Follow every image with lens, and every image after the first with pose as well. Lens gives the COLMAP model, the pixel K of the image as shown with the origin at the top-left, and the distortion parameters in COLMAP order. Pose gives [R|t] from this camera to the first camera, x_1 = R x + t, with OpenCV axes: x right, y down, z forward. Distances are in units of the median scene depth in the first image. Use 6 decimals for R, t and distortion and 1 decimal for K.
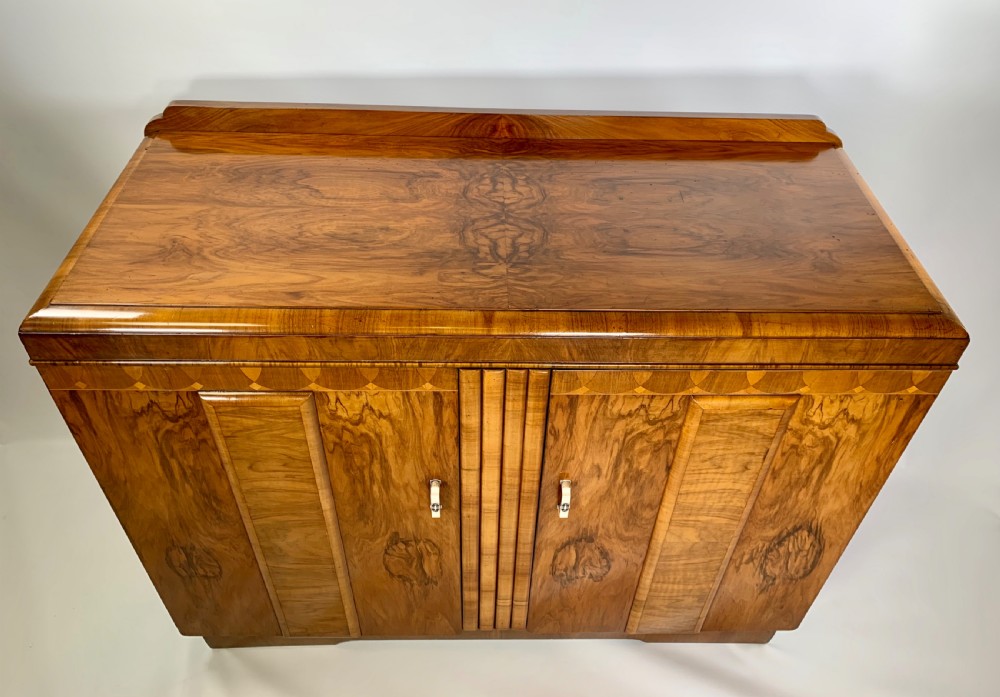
lens RADIAL K [[753.8, 0, 503.2], [0, 753.8, 321.7], [0, 0, 1]] dist [0.062396, -0.126346]
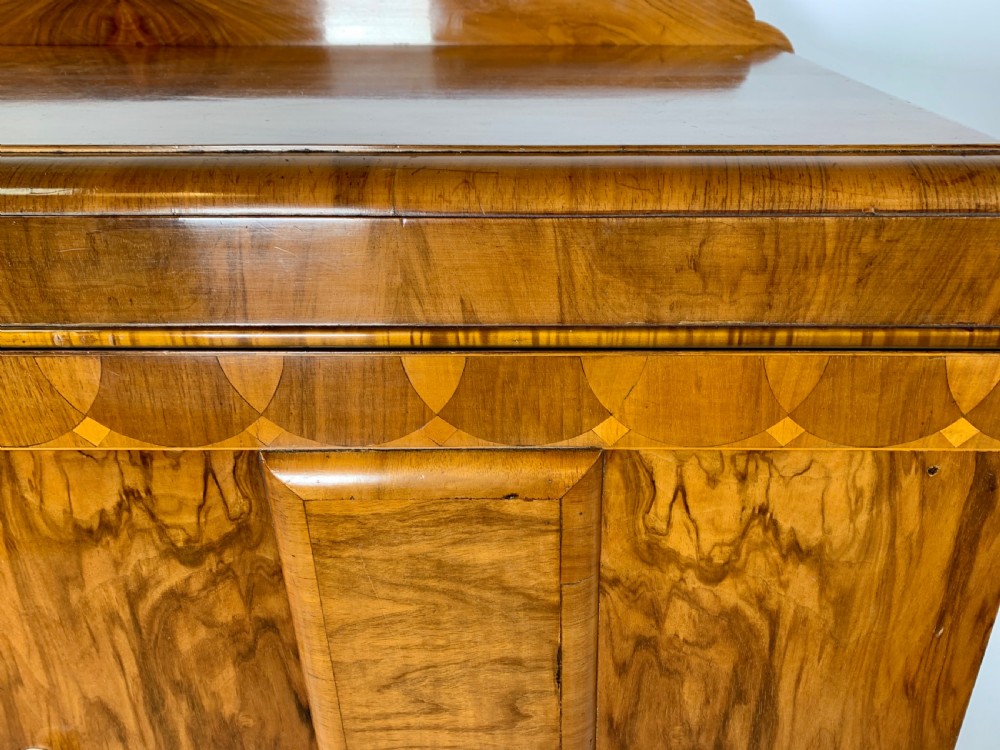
lens RADIAL K [[804.4, 0, 543.5], [0, 804.4, 370.4], [0, 0, 1]] dist [0.047925, -0.076176]
pose [[0.998709, -0.011496, -0.049478, 0.361543], [-0.002136, 0.963686, -0.267030, 0.145395], [0.050752, 0.266791, 0.962417, 0.623907]]
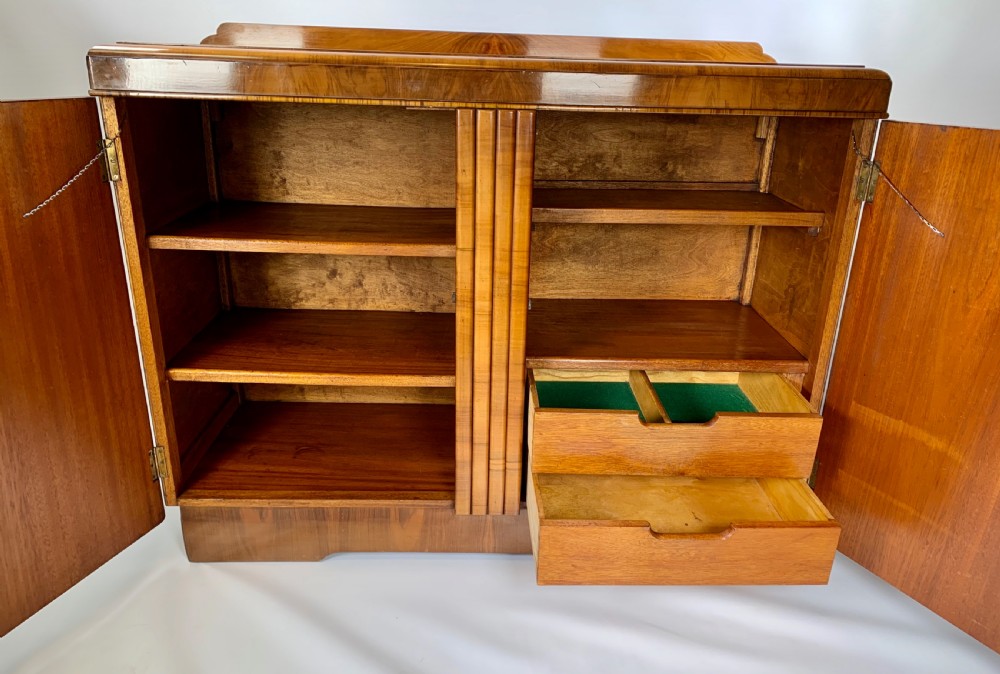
lens RADIAL K [[749.4, 0, 496.9], [0, 749.4, 395.8], [0, 0, 1]] dist [-0.001708, 0.001735]
pose [[0.999994, -0.002024, -0.002866, 0.005798], [0.001031, 0.950336, -0.311225, 0.747775], [0.003354, 0.311221, 0.950332, 0.044570]]
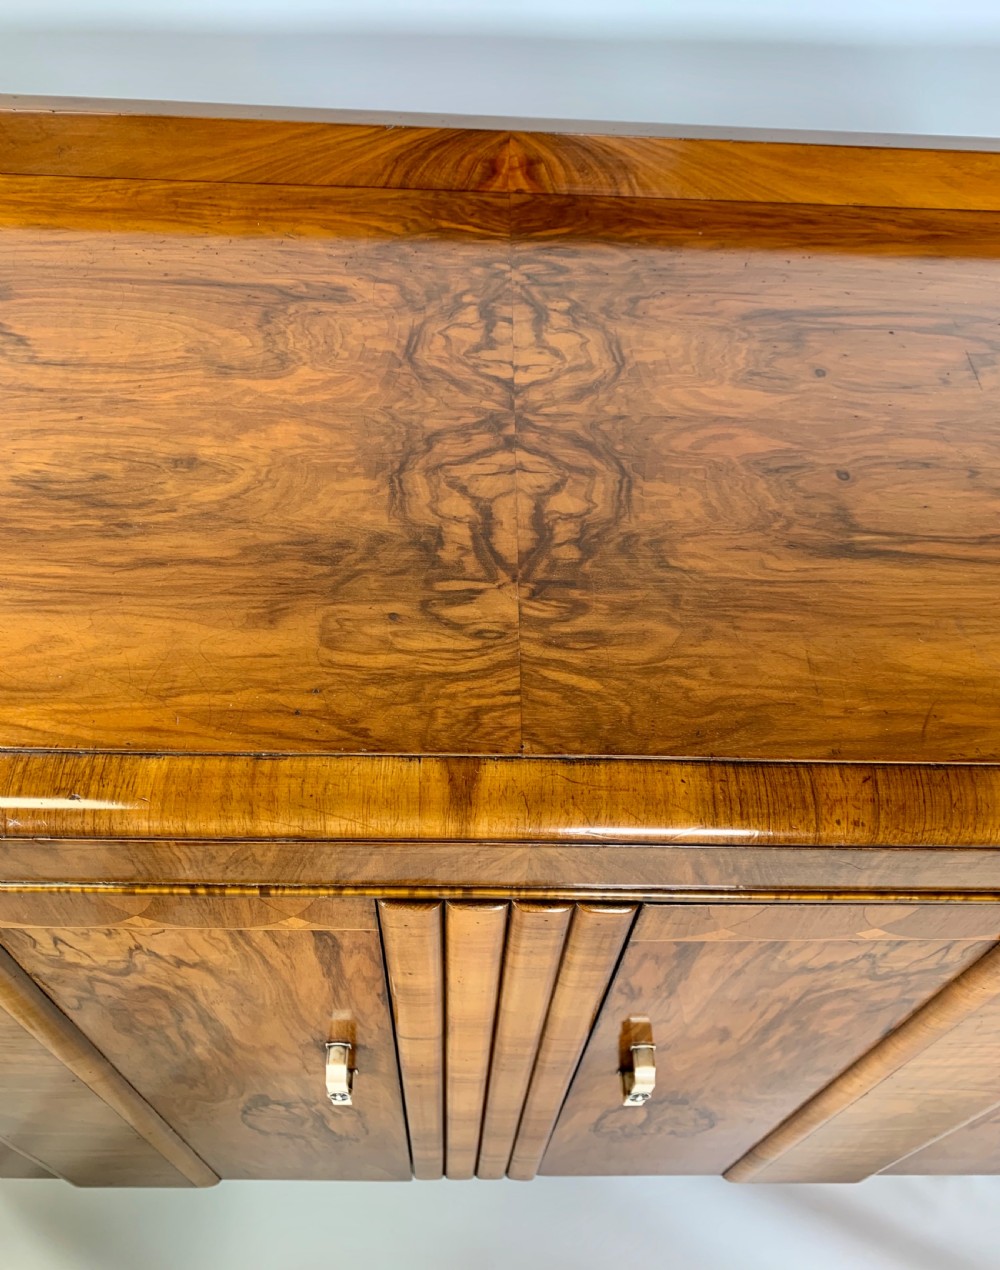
lens RADIAL K [[1032.7, 0, 498.7], [0, 1032.7, 592.1], [0, 0, 1]] dist [-0.006381, -0.009027]
pose [[0.999818, 0.019087, 0.000720, -0.004830], [-0.018948, 0.986342, 0.163616, -0.142853], [0.002413, -0.163600, 0.986524, 0.491399]]
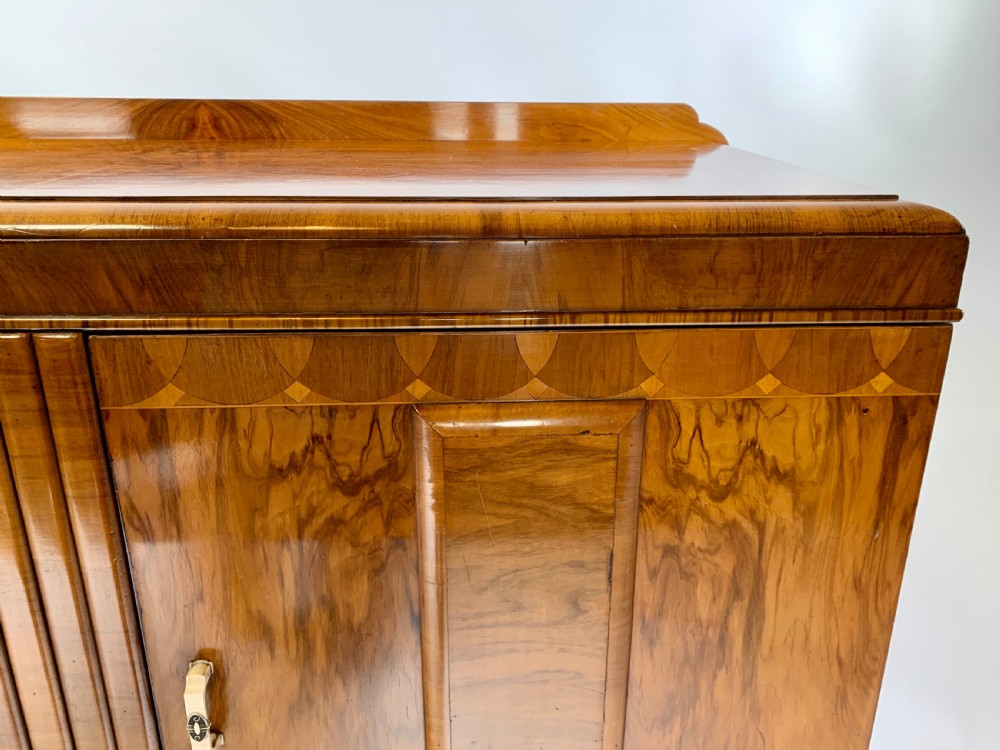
lens RADIAL K [[801.1, 0, 500.0], [0, 801.1, 375.0], [0, 0, 1]] dist [0.080233, -0.194442]
pose [[0.999455, -0.031400, 0.010223, 0.278903], [0.032956, 0.928723, -0.369308, 0.247733], [0.002102, 0.369443, 0.929251, 0.499671]]
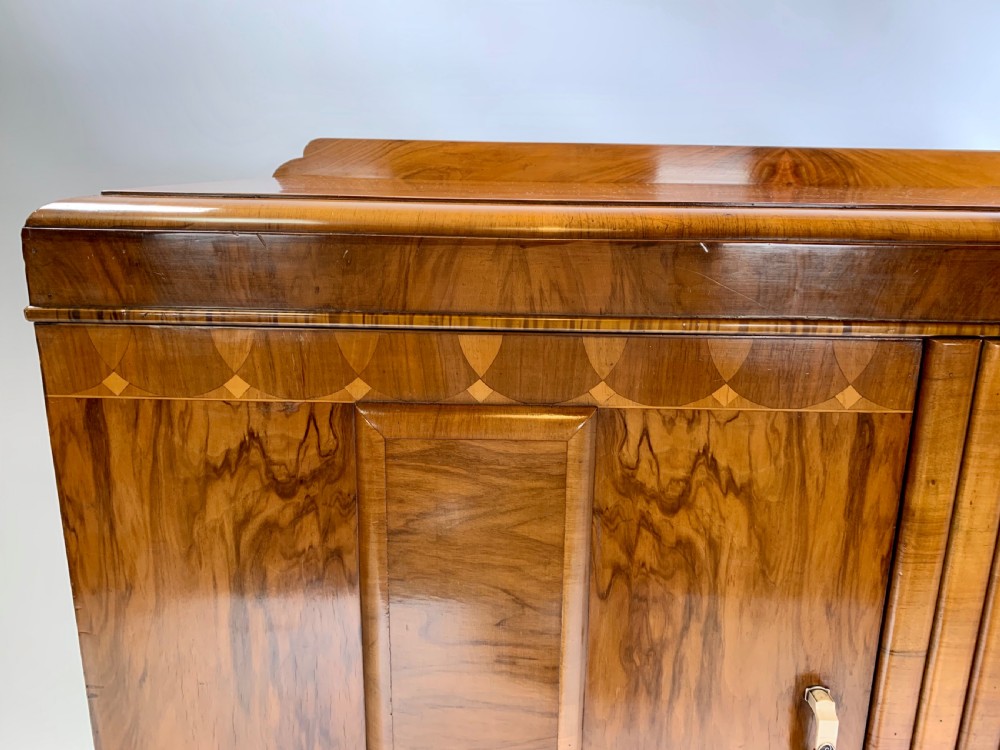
lens RADIAL K [[768.7, 0, 500.0], [0, 768.7, 375.0], [0, 0, 1]] dist [0.056046, -0.102800]
pose [[0.999149, -0.008631, -0.040342, -0.268490], [-0.010527, 0.892155, -0.451607, 0.264252], [0.039889, 0.451648, 0.891304, 0.522610]]
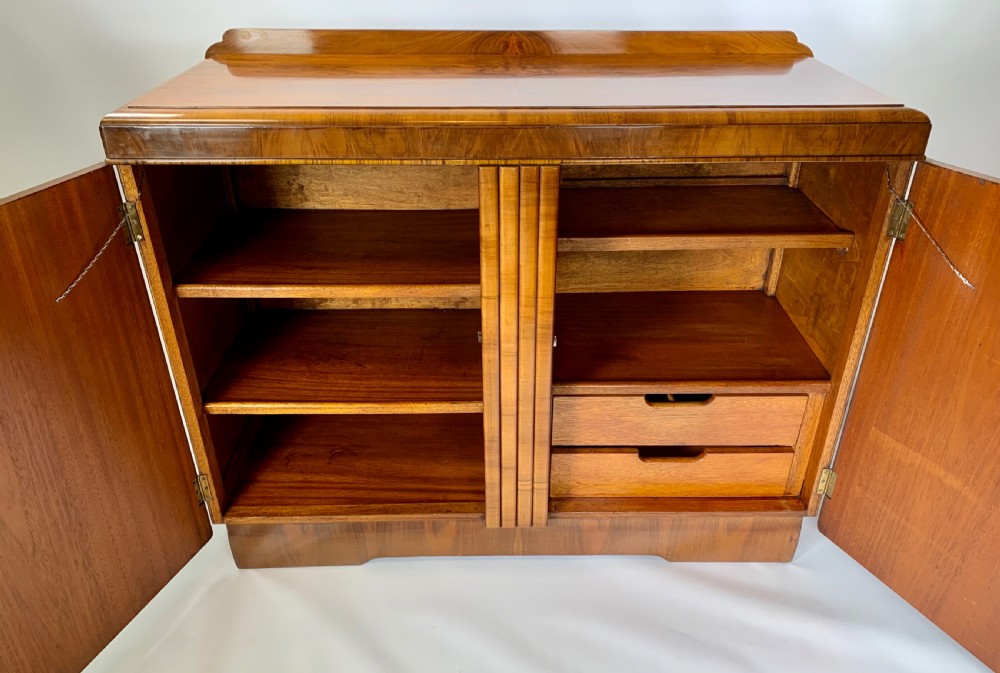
lens RADIAL K [[746.4, 0, 501.4], [0, 746.4, 390.0], [0, 0, 1]] dist [0.006287, -0.008838]
pose [[0.999460, -0.022236, -0.024171, -0.003807], [0.018126, 0.987166, -0.158666, 0.510287], [0.027389, 0.158142, 0.987036, -0.041075]]
